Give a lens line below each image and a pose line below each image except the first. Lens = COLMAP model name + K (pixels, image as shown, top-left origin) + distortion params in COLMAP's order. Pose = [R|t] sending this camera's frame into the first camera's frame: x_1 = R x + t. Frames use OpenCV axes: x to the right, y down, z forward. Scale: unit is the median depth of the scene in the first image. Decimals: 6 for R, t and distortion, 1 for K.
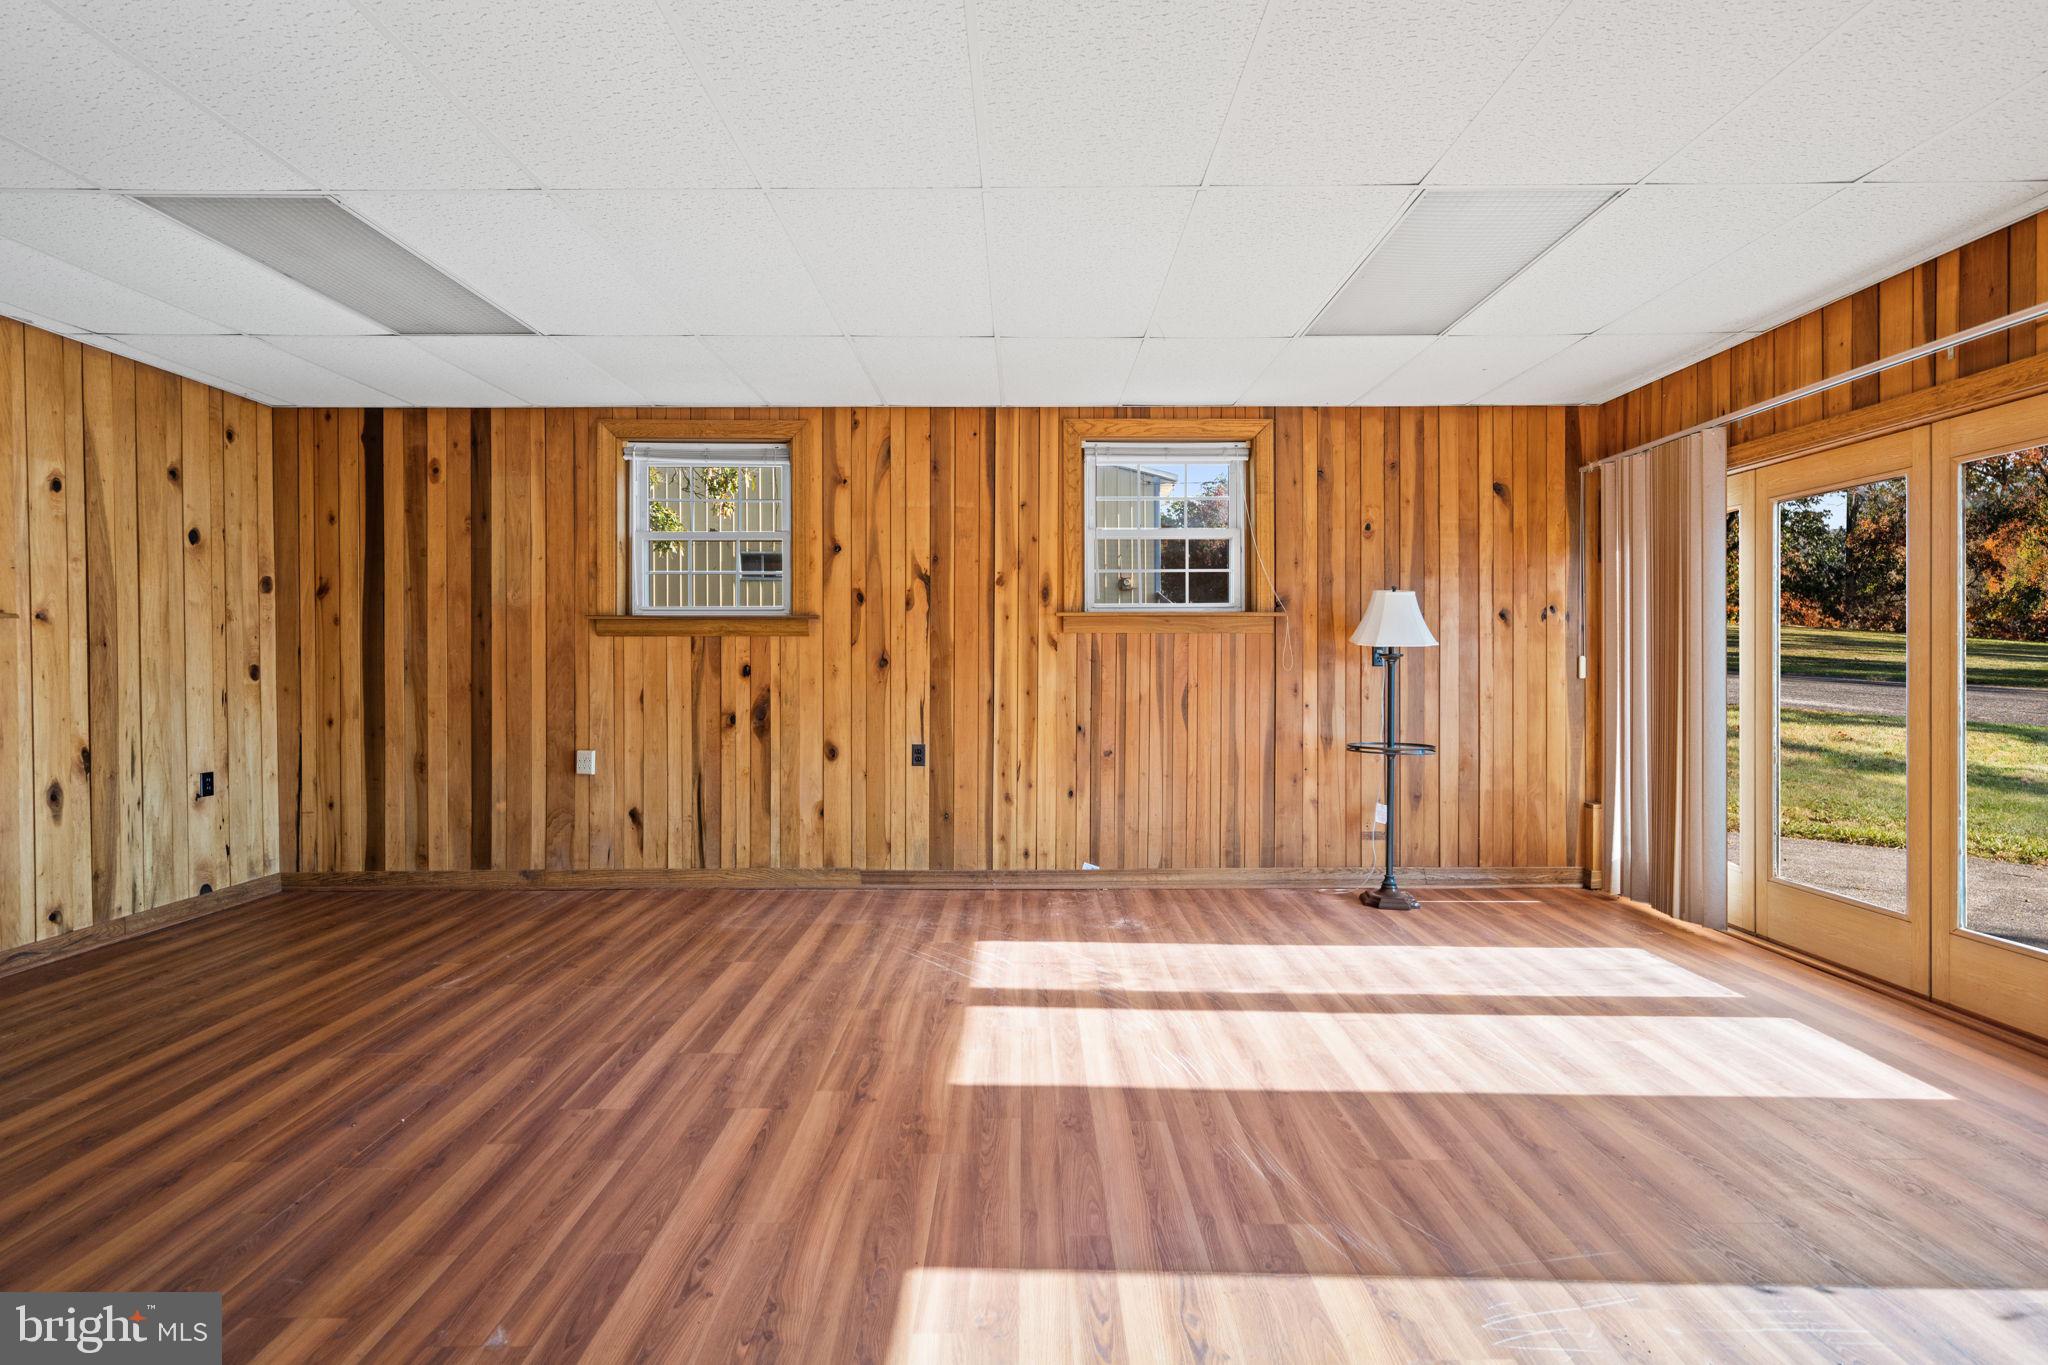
lens RADIAL K [[1052.4, 0, 1007.0], [0, 1052.4, 679.4], [0, 0, 1]] dist [-0.000894, 0.000045]
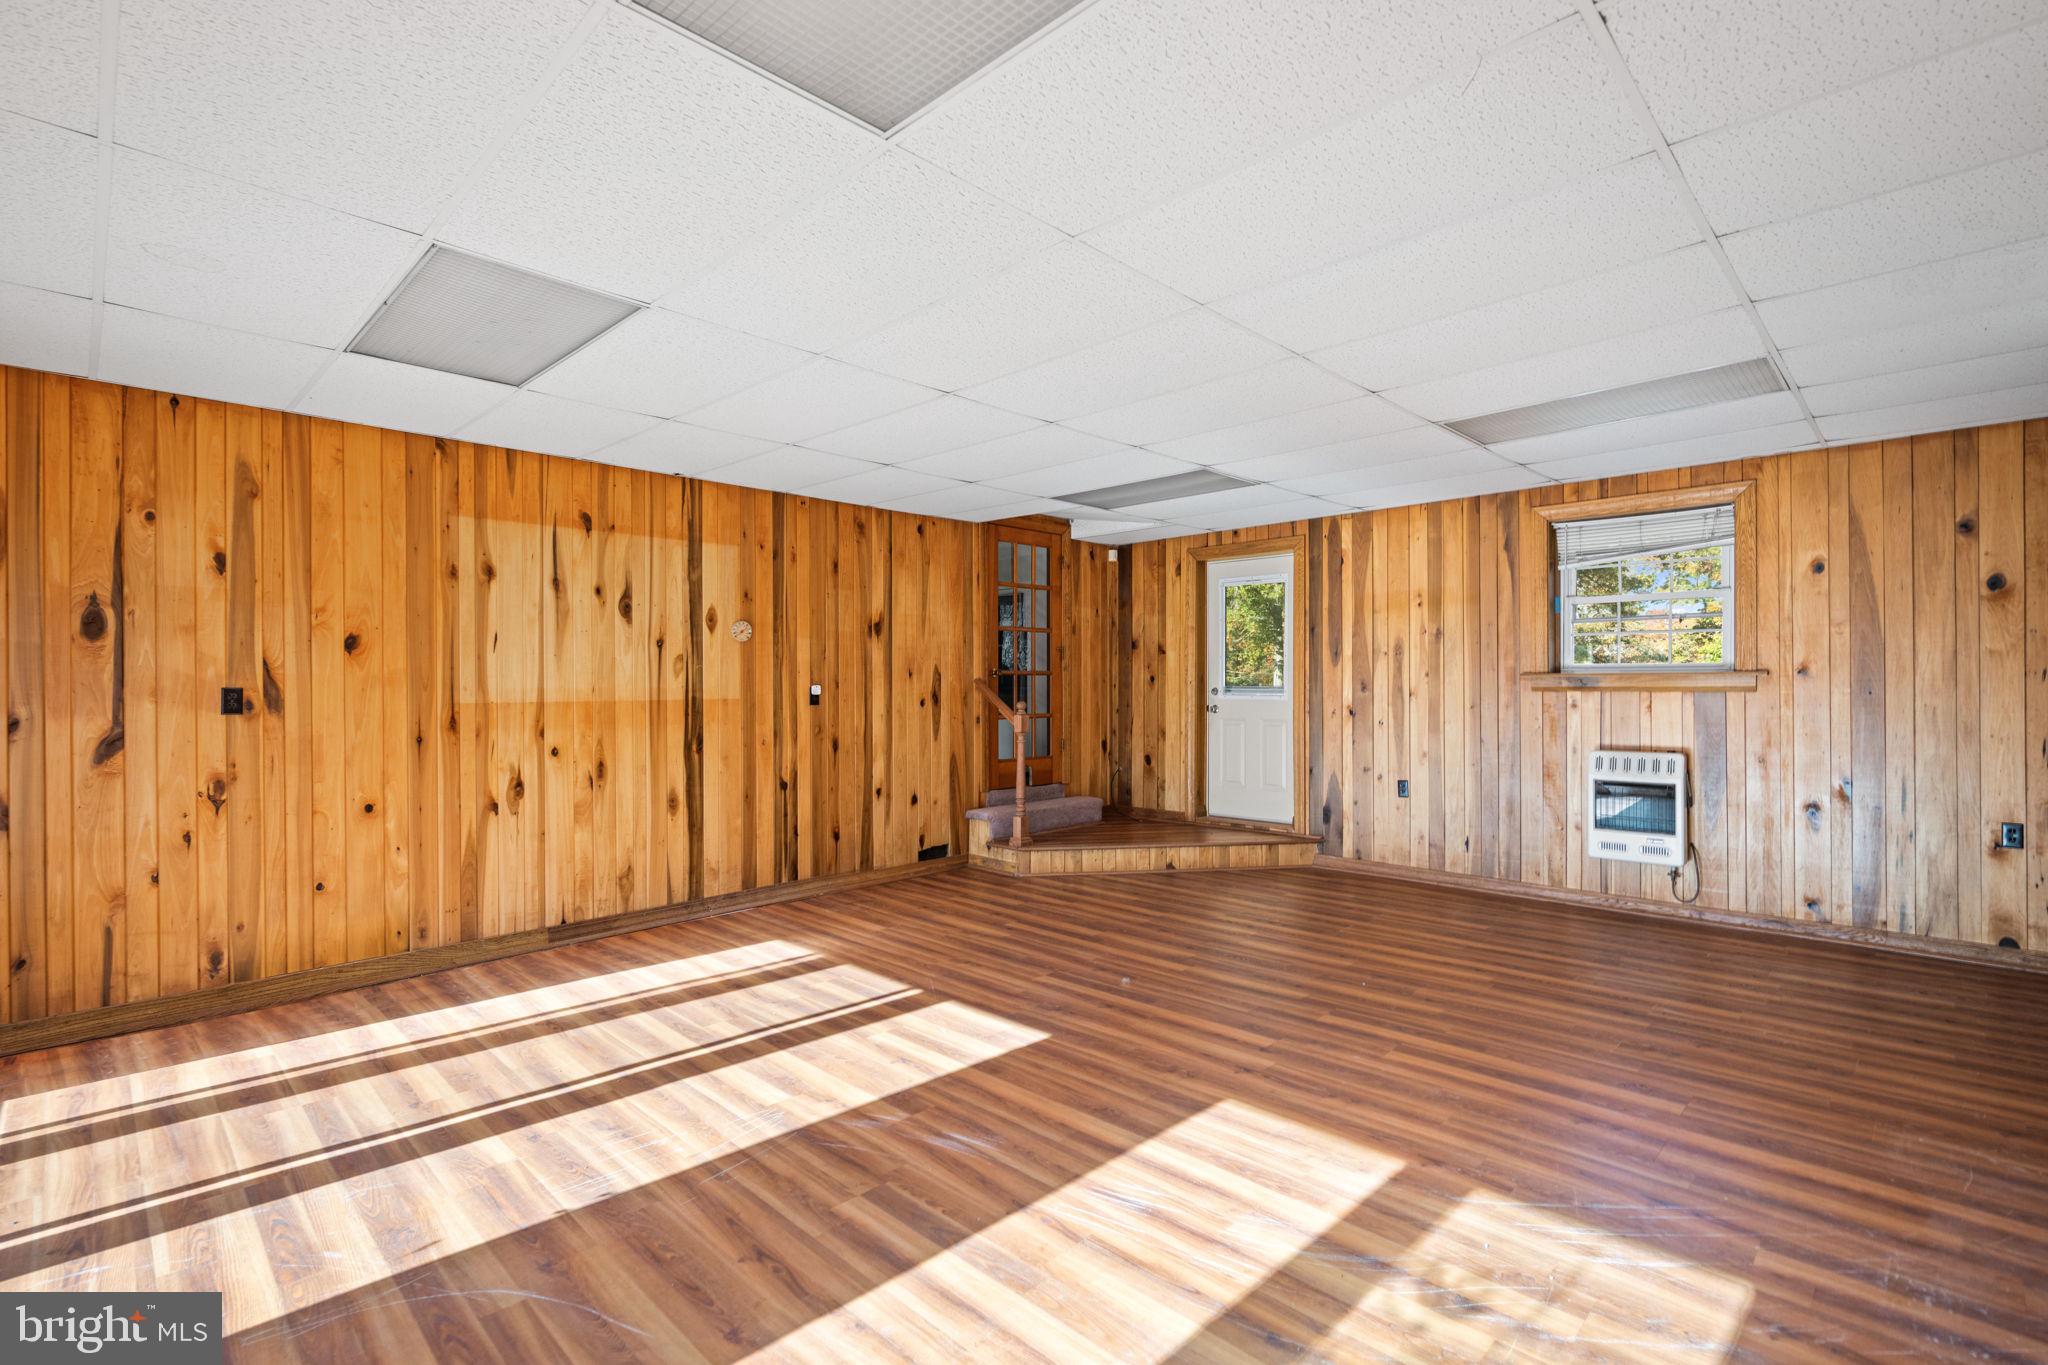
lens RADIAL K [[1153.8, 0, 1024.0], [0, 1153.8, 682.5], [0, 0, 1]] dist [-0.000326, 0.000209]
pose [[-0.759900, 0.011371, -0.649940, 0.892553], [-0.000645, 0.999833, 0.018246, -0.086513], [0.650040, 0.014284, -0.759766, 1.743922]]
